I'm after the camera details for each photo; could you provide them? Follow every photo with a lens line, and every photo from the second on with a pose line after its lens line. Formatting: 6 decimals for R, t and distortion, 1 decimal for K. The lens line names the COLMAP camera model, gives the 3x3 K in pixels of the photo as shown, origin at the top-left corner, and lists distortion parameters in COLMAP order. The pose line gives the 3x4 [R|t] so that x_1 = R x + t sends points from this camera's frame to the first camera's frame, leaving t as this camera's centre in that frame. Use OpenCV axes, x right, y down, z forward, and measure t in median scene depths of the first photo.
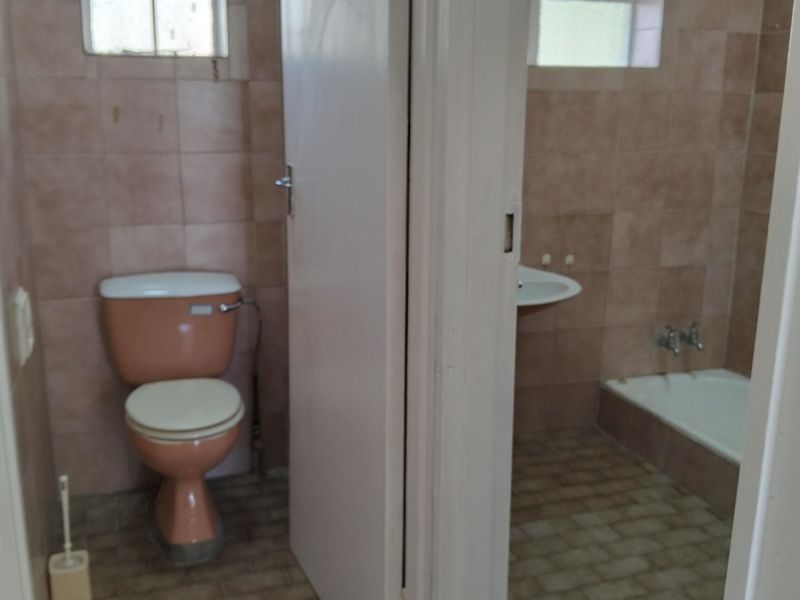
lens RADIAL K [[821.7, 0, 397.4], [0, 821.7, 298.7], [0, 0, 1]] dist [0.008302, 0.000000]
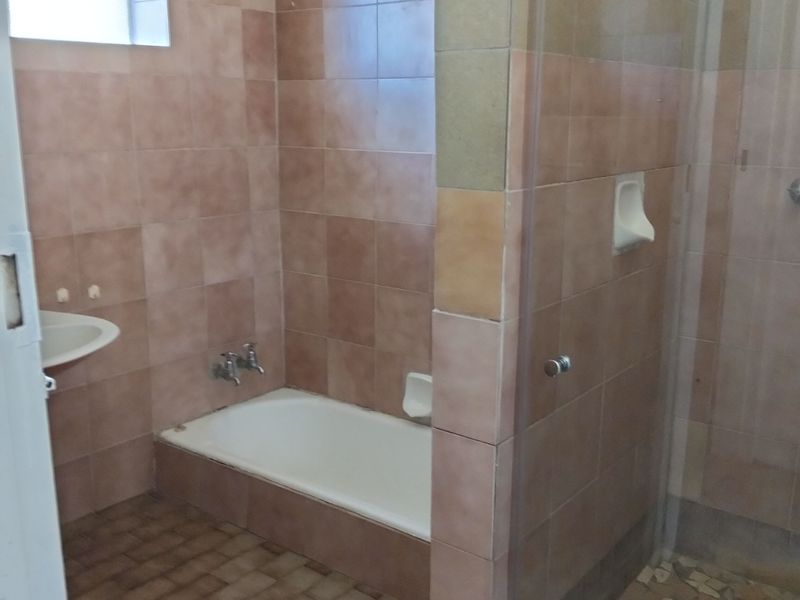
lens RADIAL K [[862.3, 0, 397.0], [0, 862.3, 306.7], [0, 0, 1]] dist [0.053631, 0.000000]
pose [[0.841875, -0.130654, 0.523619, 0.018330], [0.133465, 0.990518, 0.032569, -0.020521], [-0.522909, 0.042465, 0.851330, 0.146456]]
